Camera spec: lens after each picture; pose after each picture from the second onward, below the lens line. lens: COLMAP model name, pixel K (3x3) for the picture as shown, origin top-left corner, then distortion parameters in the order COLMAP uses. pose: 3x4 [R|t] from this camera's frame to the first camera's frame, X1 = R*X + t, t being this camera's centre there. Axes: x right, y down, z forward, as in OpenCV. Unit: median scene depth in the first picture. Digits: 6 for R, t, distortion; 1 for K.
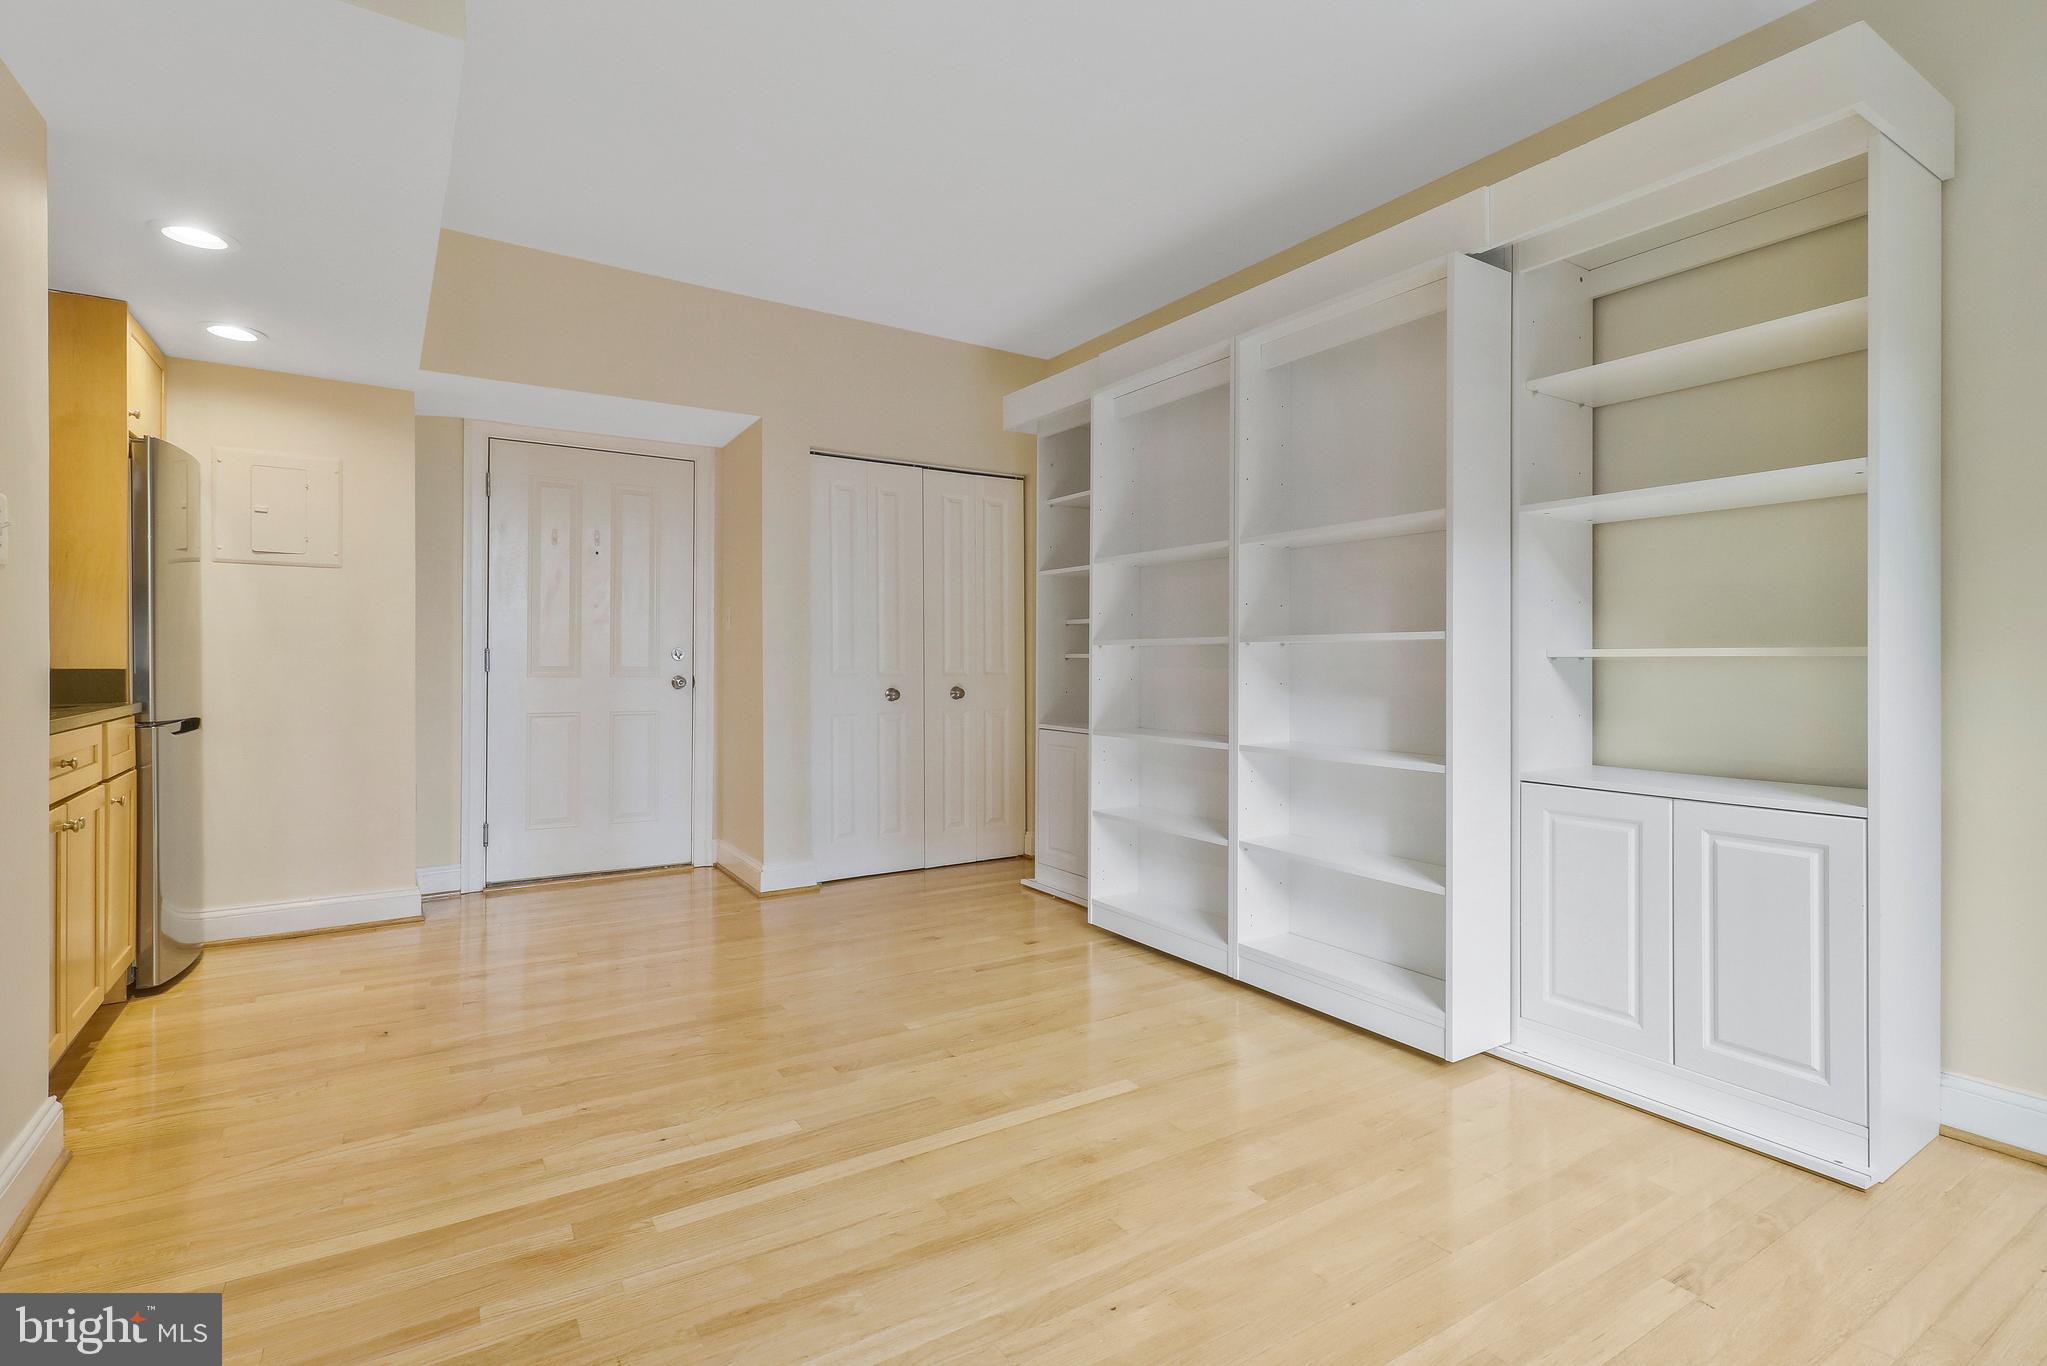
lens RADIAL K [[969.3, 0, 1002.0], [0, 969.3, 655.9], [0, 0, 1]] dist [-0.000608, -0.000120]
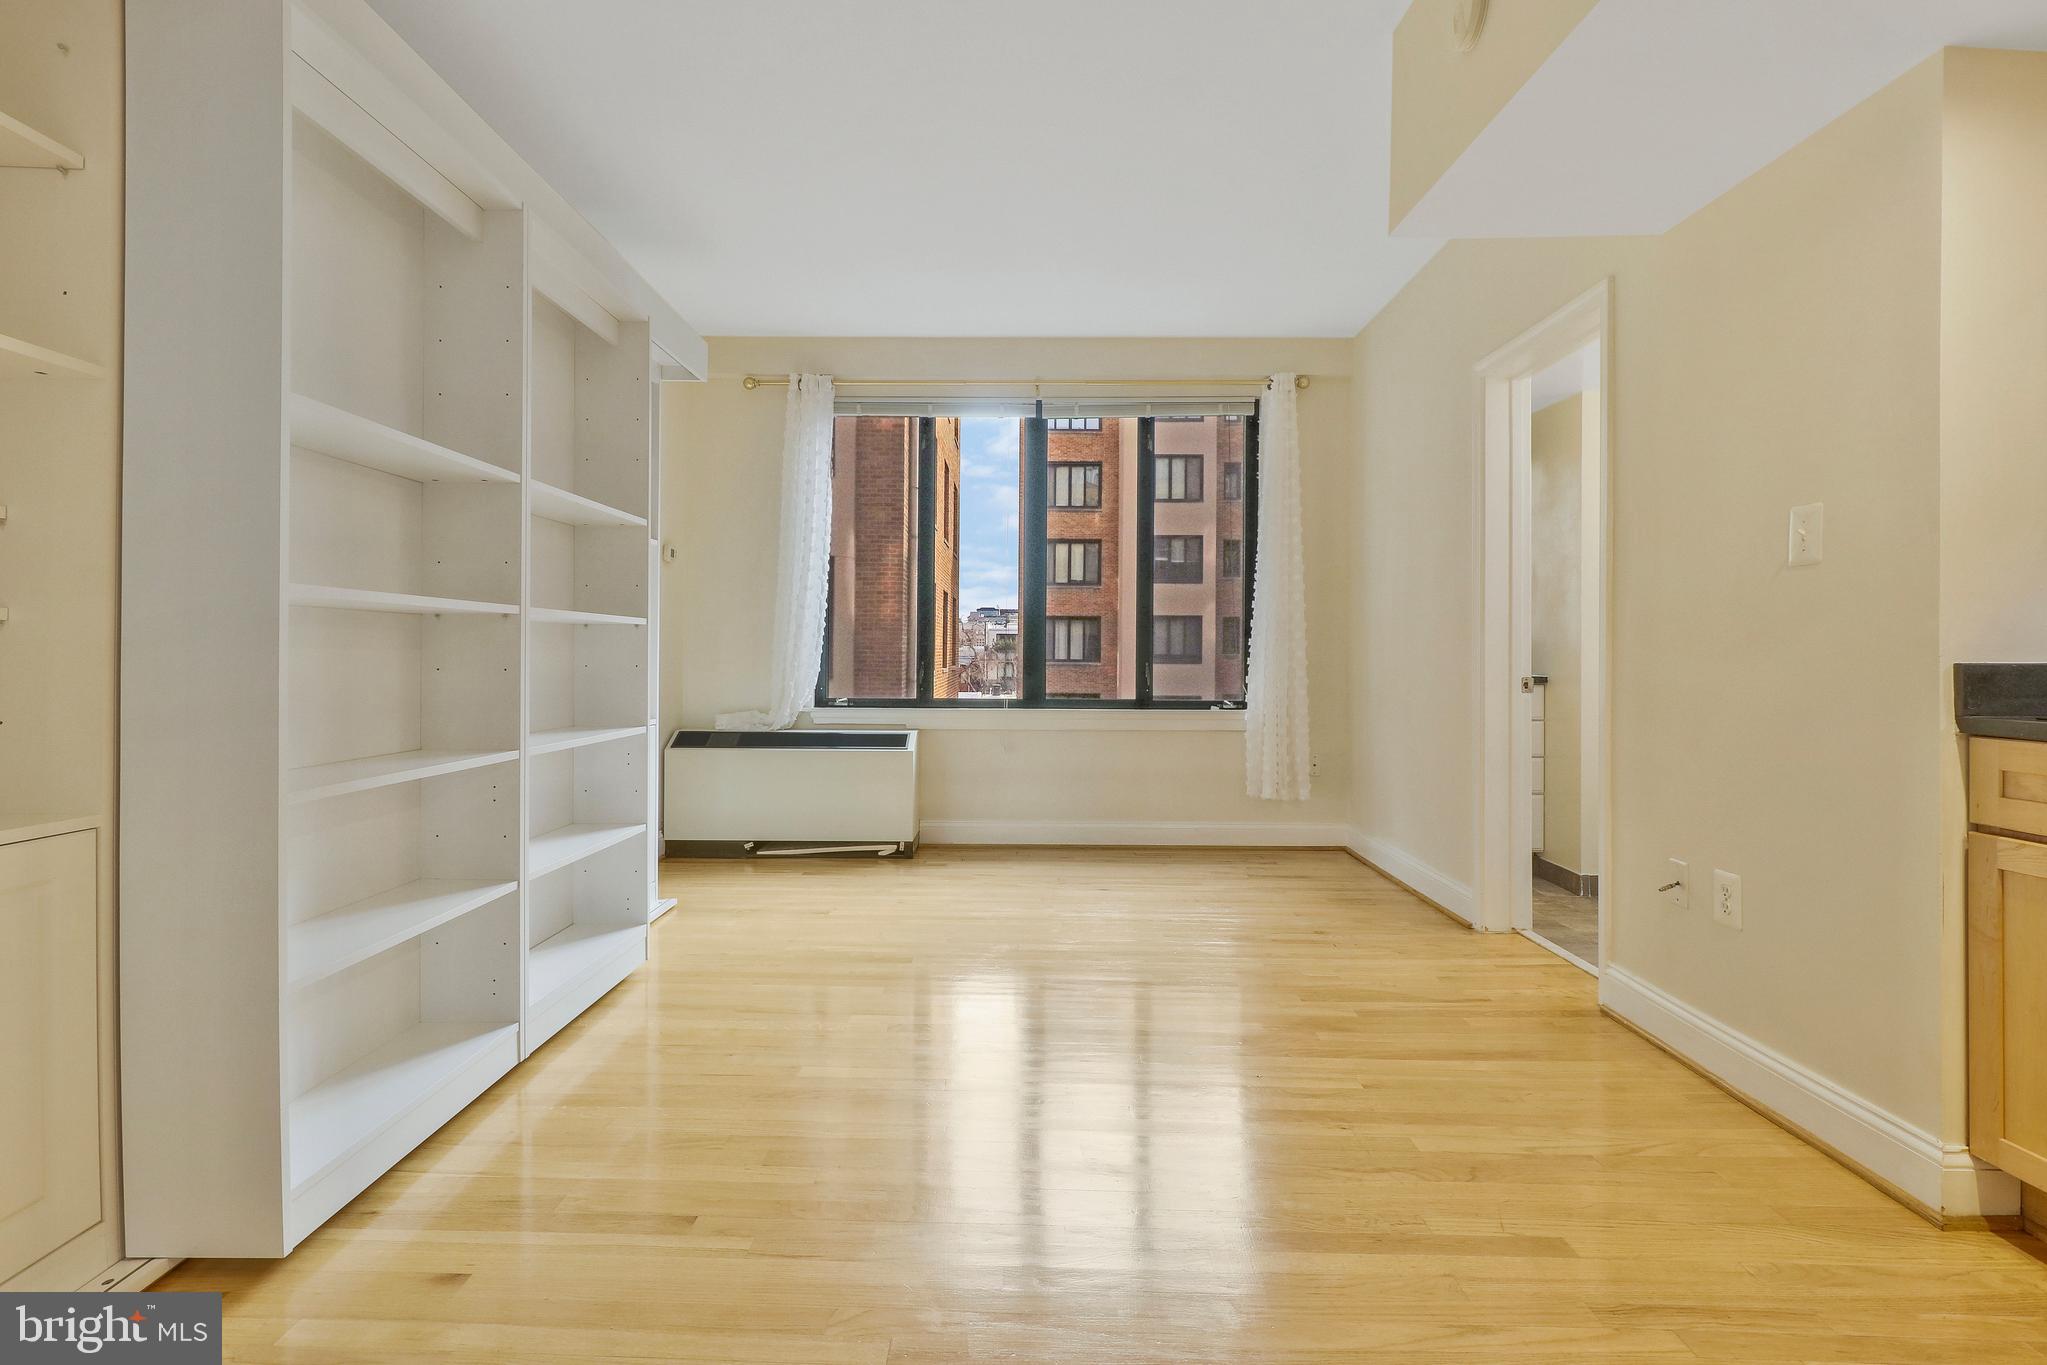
lens RADIAL K [[969.3, 0, 1002.0], [0, 969.3, 655.4], [0, 0, 1]] dist [-0.000608, -0.000120]
pose [[-0.837005, -0.009349, 0.547115, -0.474080], [-0.011258, 0.999937, -0.000137, 0.013847], [-0.547079, -0.006274, -0.837058, 1.404590]]
